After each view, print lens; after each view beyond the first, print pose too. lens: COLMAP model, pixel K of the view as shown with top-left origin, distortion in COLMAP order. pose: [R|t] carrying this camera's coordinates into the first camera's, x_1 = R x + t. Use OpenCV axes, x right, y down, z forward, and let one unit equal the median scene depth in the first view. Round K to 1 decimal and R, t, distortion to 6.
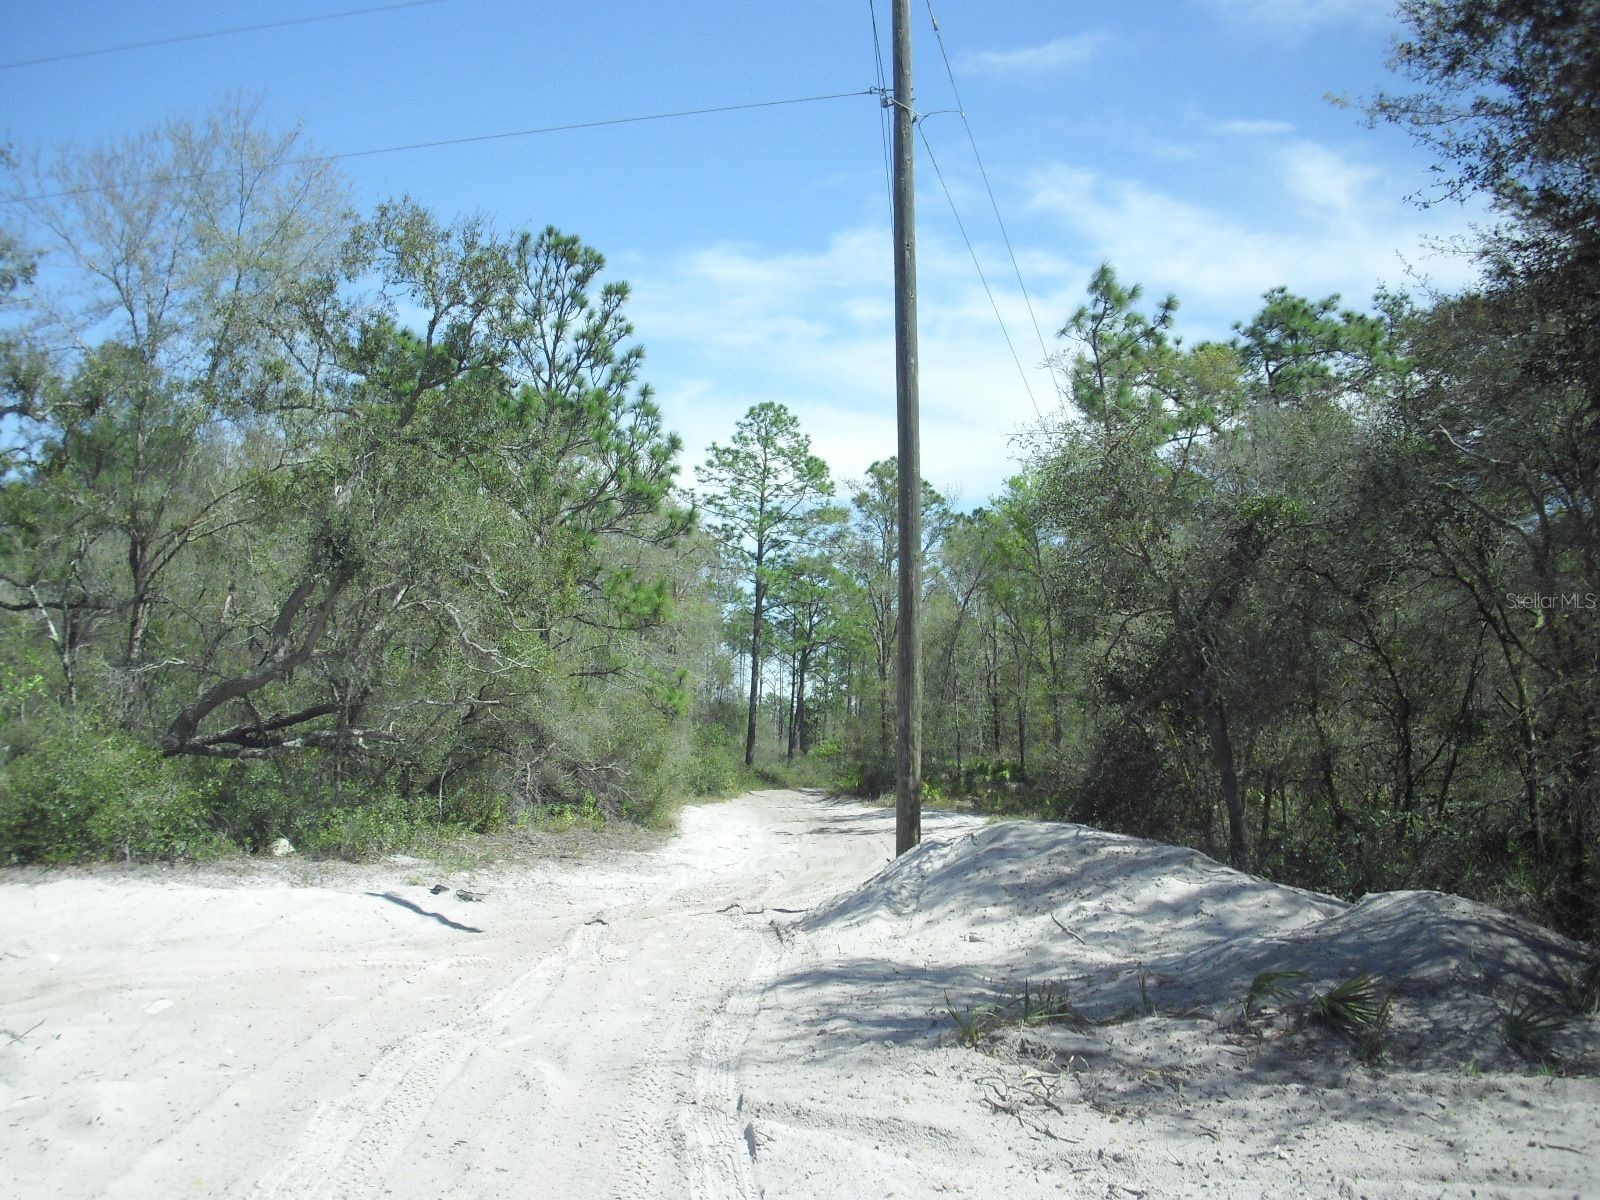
lens RADIAL K [[1770.7, 0, 810.5], [0, 1770.7, 591.4], [0, 0, 1]] dist [-0.143225, 0.000000]
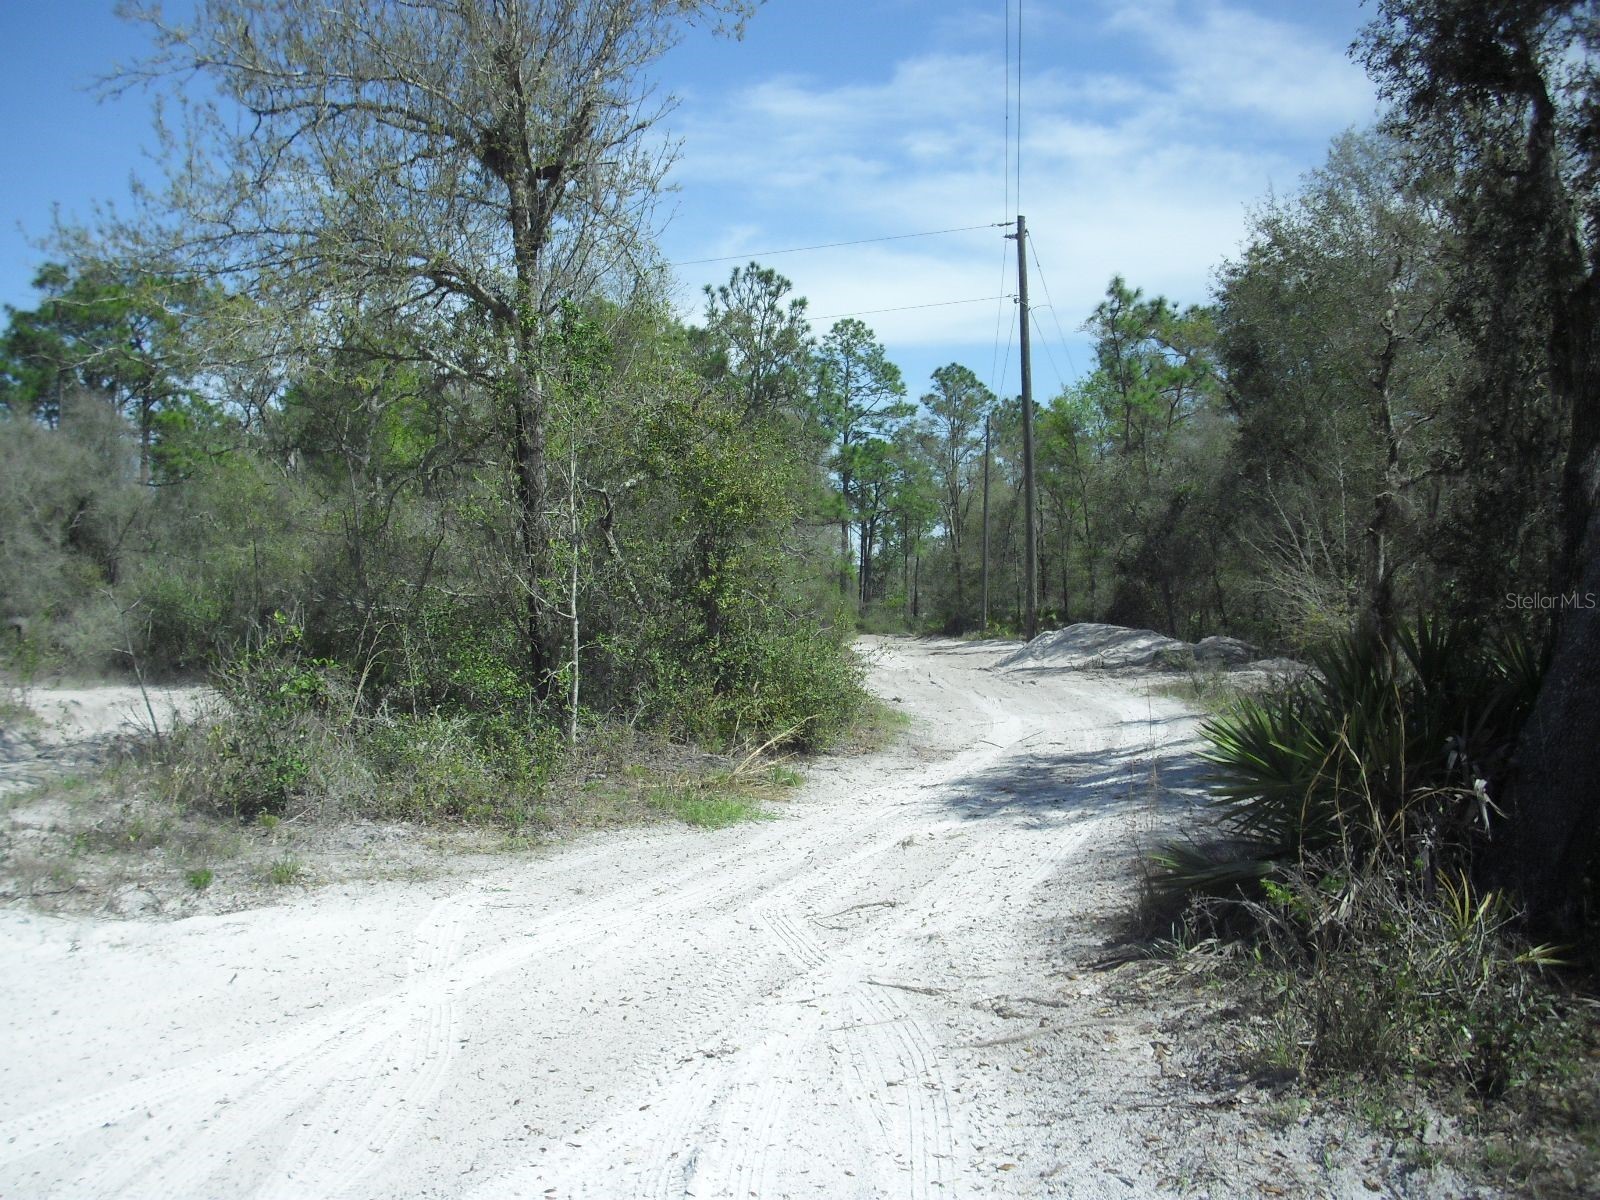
lens RADIAL K [[1770.7, 0, 793.9], [0, 1770.7, 600.1], [0, 0, 1]] dist [-0.143225, 0.000000]
pose [[0.999294, -0.026041, -0.027070, -0.043229], [0.028271, 0.995933, 0.085548, -0.024659], [0.024732, -0.086253, 0.995966, -0.290401]]
